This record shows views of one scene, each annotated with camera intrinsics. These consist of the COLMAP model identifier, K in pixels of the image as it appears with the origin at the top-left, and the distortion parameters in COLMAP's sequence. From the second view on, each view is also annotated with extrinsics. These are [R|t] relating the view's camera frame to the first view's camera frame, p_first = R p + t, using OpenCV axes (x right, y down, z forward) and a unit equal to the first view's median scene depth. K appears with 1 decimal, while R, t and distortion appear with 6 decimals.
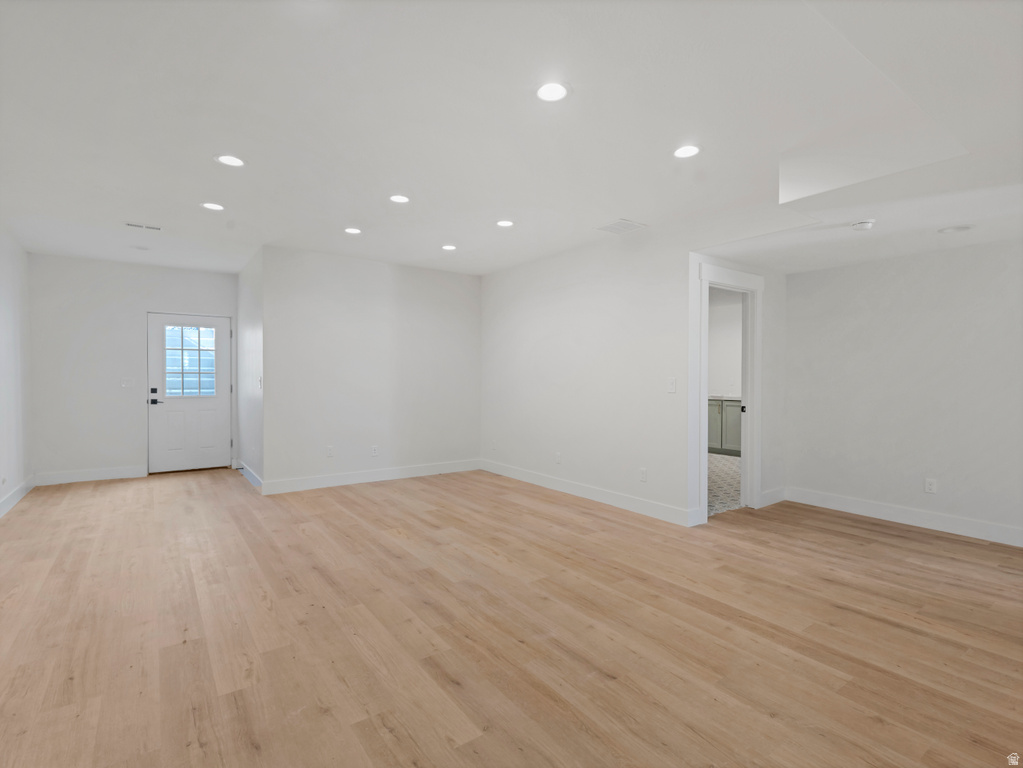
lens RADIAL K [[499.9, 0, 512.3], [0, 499.9, 382.9], [0, 0, 1]] dist [0.002002, 0.000876]
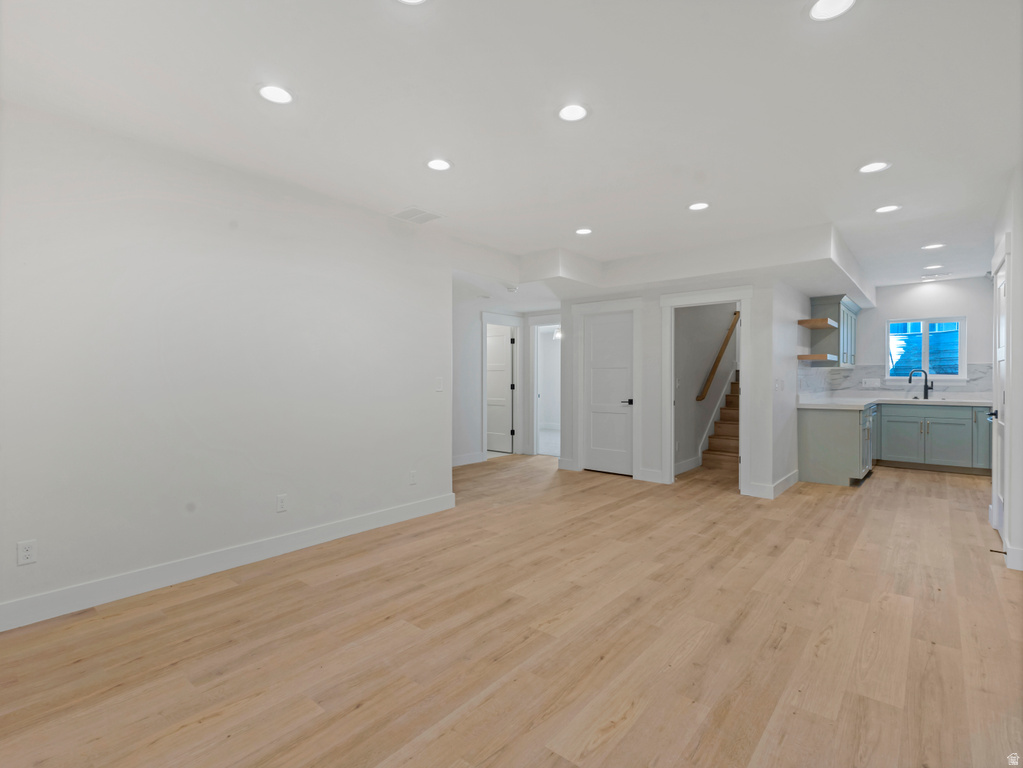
lens RADIAL K [[499.9, 0, 512.3], [0, 499.9, 379.5], [0, 0, 1]] dist [0.002002, 0.000876]
pose [[-0.240355, -0.006291, 0.970665, -0.964096], [0.011569, 0.999889, 0.009345, -0.016871], [-0.970616, 0.013476, -0.240256, 1.391224]]
